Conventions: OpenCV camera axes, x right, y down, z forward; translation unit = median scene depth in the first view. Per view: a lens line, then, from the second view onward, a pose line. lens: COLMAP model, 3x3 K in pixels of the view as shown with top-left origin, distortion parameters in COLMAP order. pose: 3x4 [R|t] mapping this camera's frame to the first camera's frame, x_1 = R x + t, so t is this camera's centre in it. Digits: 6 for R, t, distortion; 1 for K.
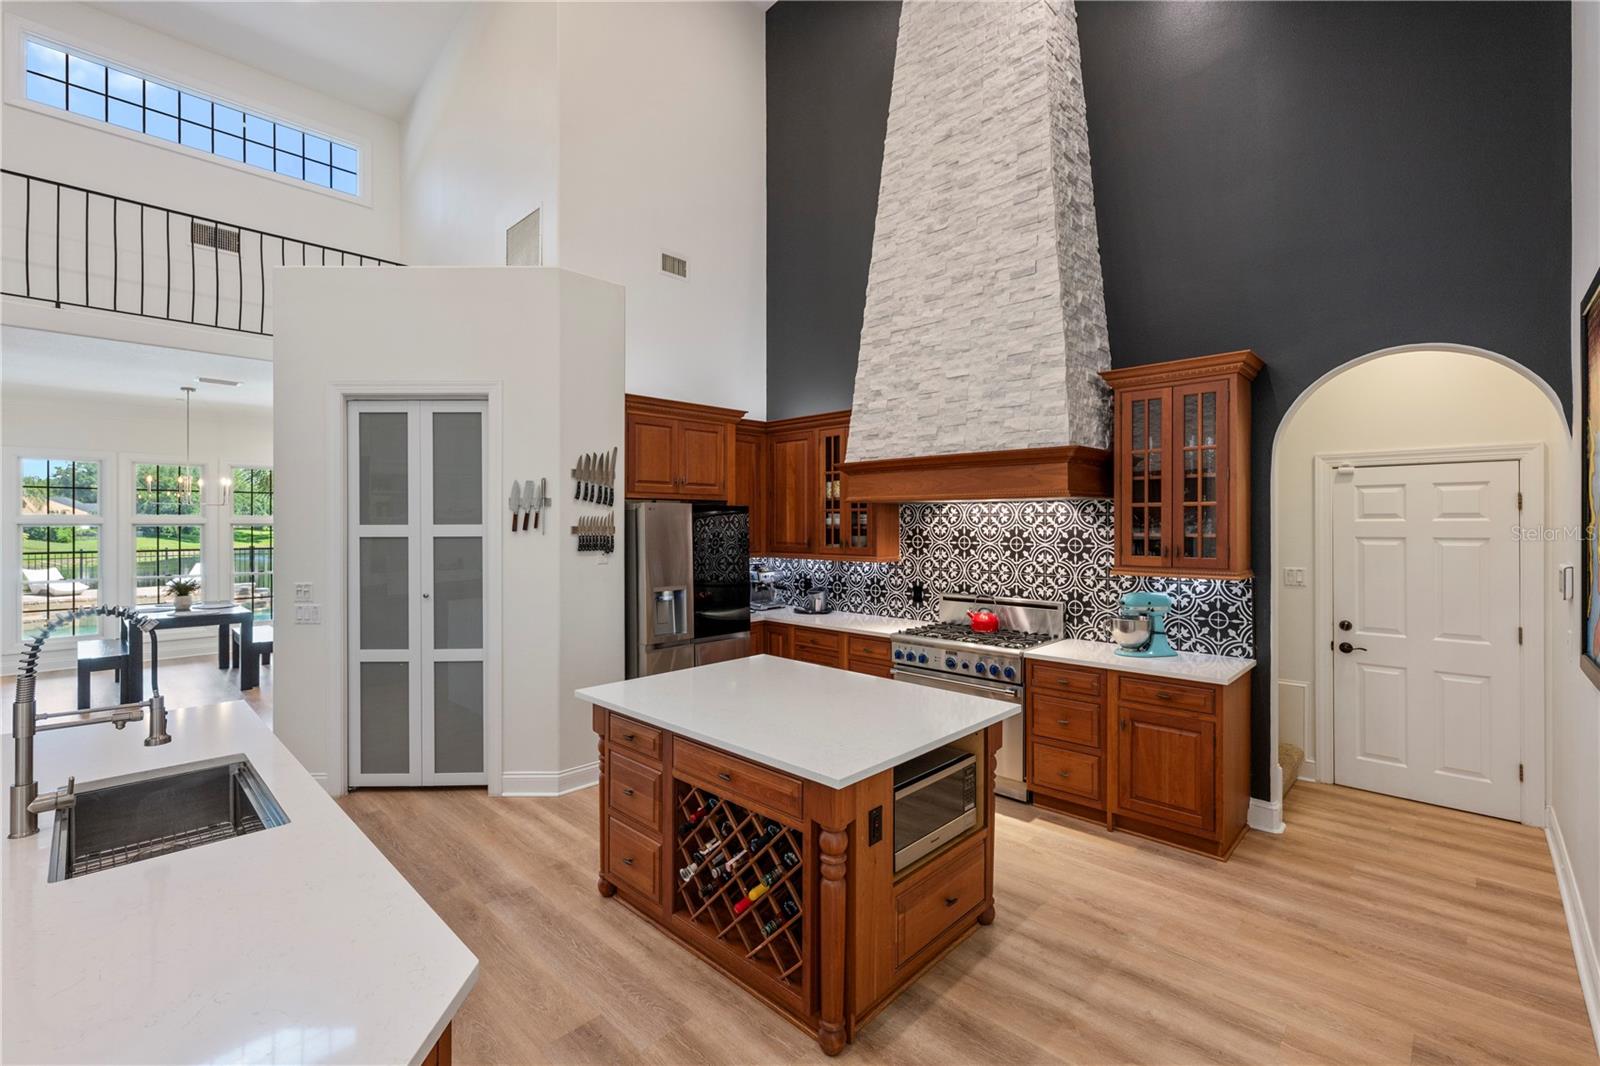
lens RADIAL K [[694.0, 0, 798.1], [0, 694.0, 523.3], [0, 0, 1]] dist [0.000248, -0.001247]
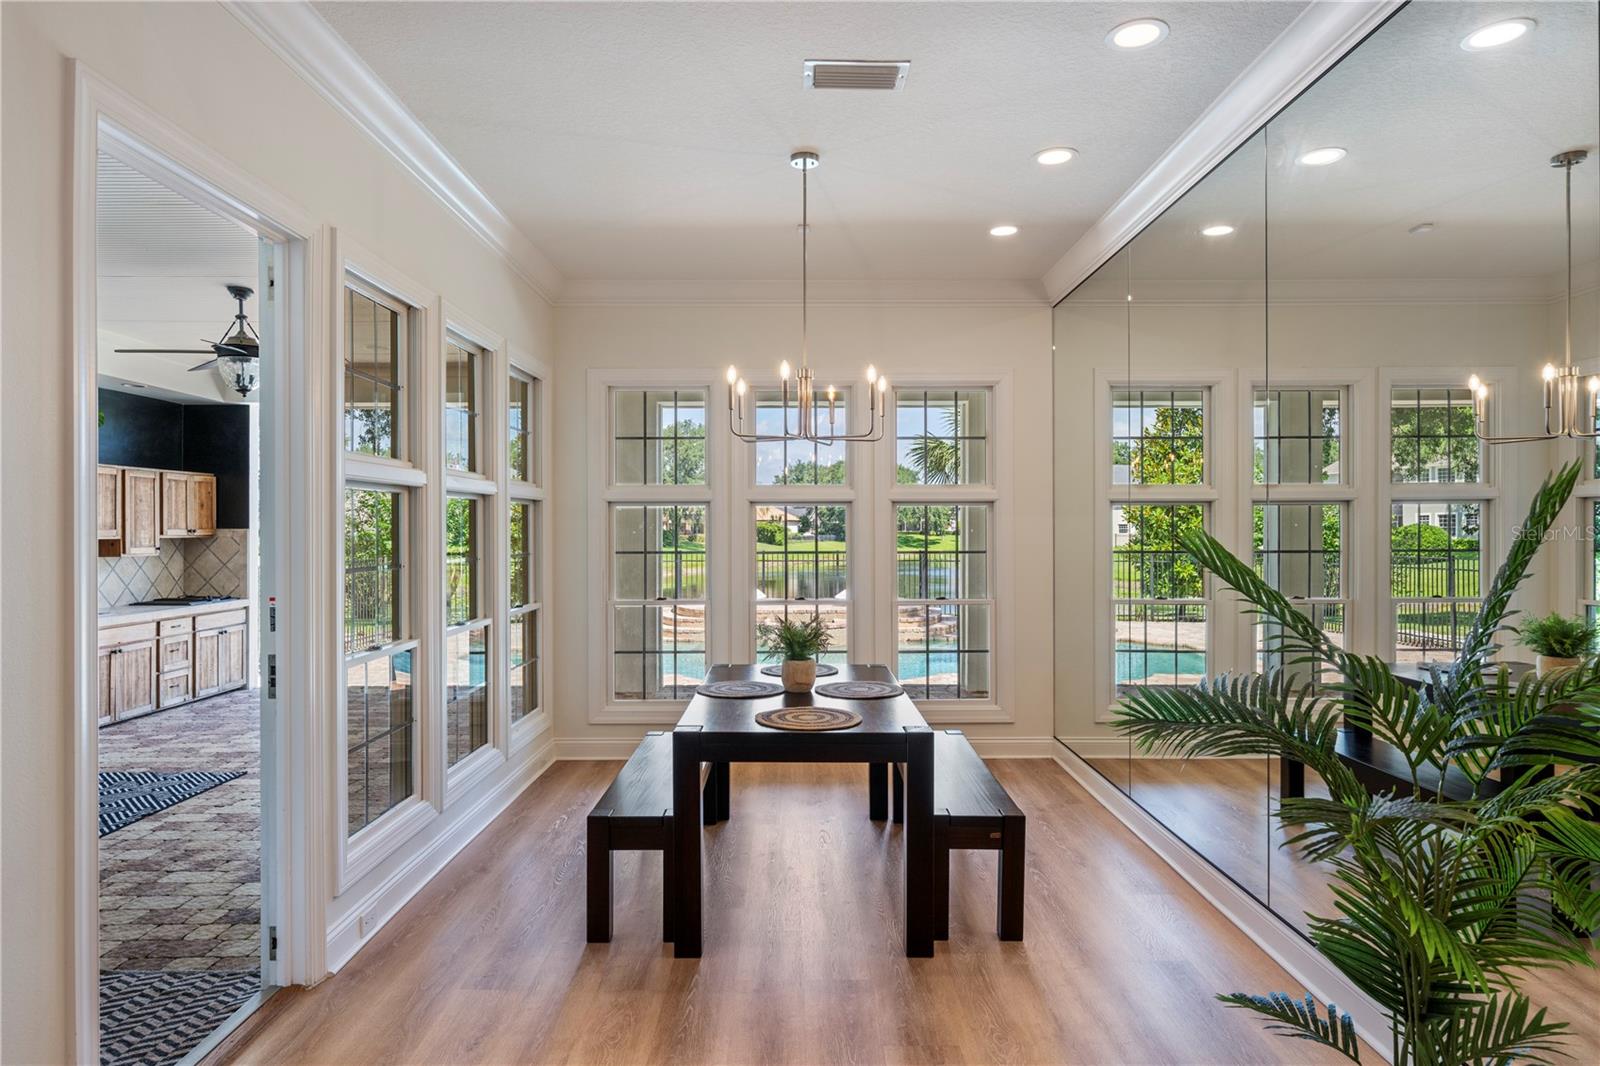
lens RADIAL K [[920.5, 0, 808.1], [0, 920.5, 530.4], [0, 0, 1]] dist [-0.000948, 0.001838]
pose [[0.707277, 0.001136, -0.706936, -0.804887], [0.000948, 0.999996, 0.002555, 0.040876], [0.706936, -0.002477, 0.707273, 1.002795]]
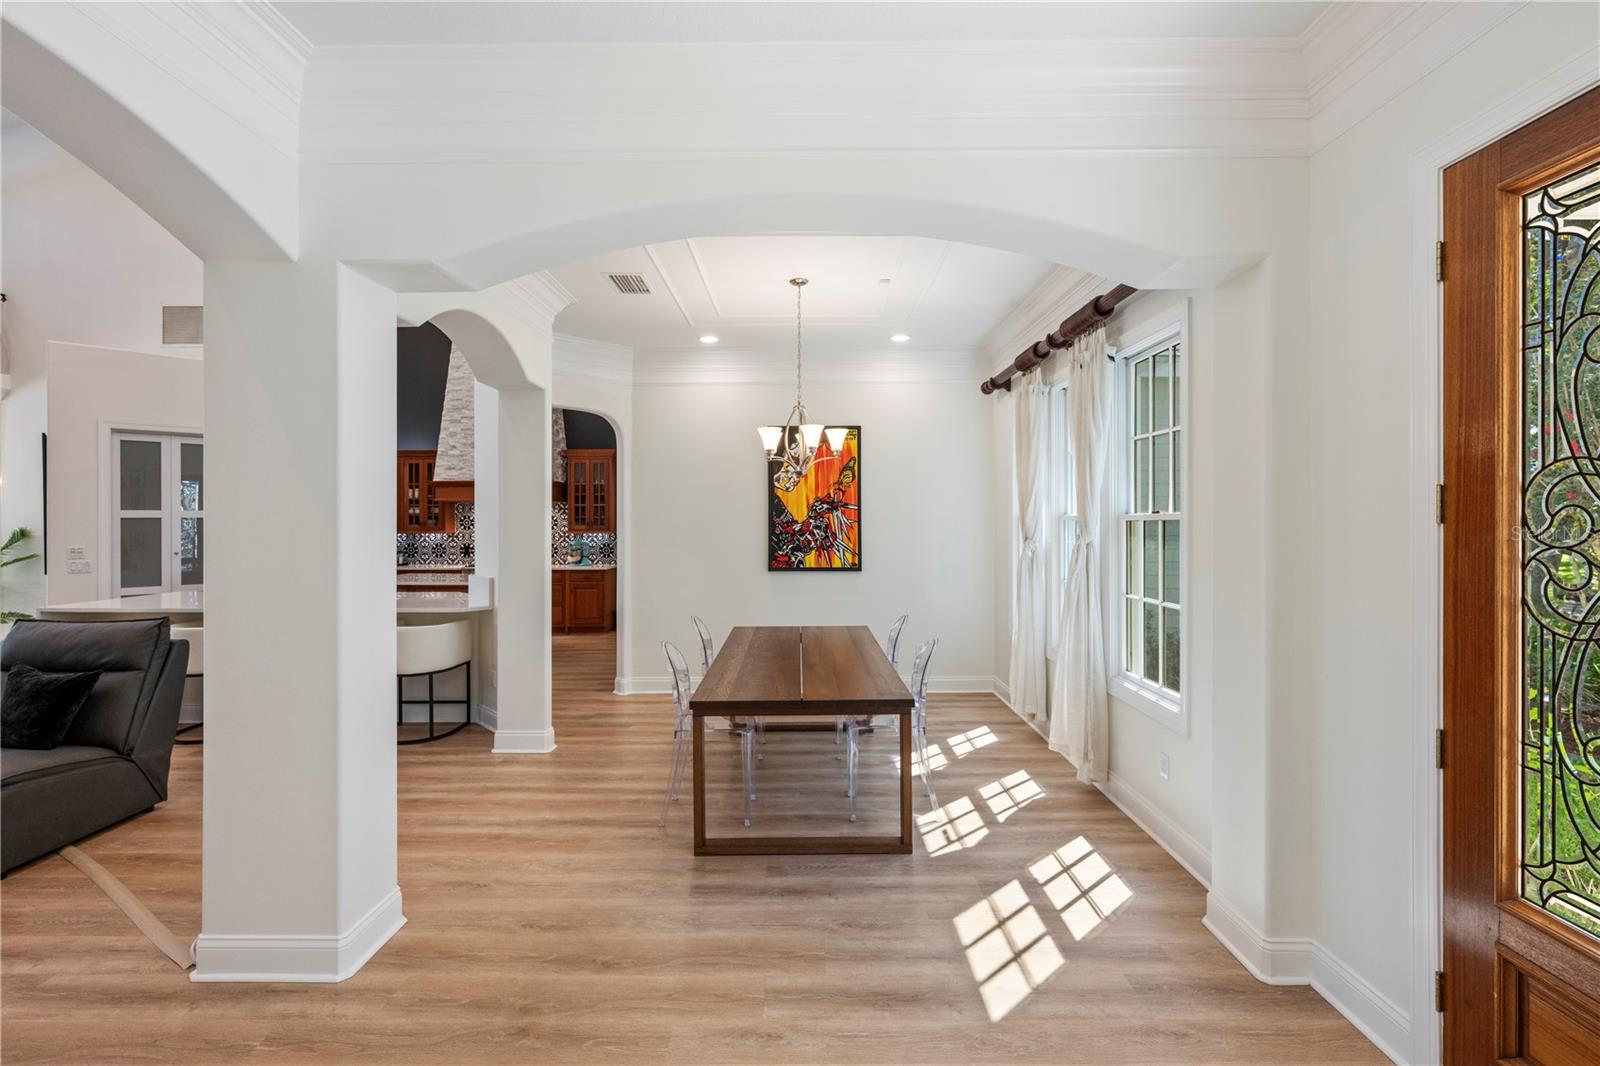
lens RADIAL K [[712.1, 0, 801.1], [0, 712.1, 521.8], [0, 0, 1]] dist [0.000118, 0.001058]
pose [[0.721591, -0.001212, 0.692319, -0.620225], [0.000547, 0.999999, 0.001180, 0.027483], [-0.692320, -0.000473, 0.721591, -1.242678]]
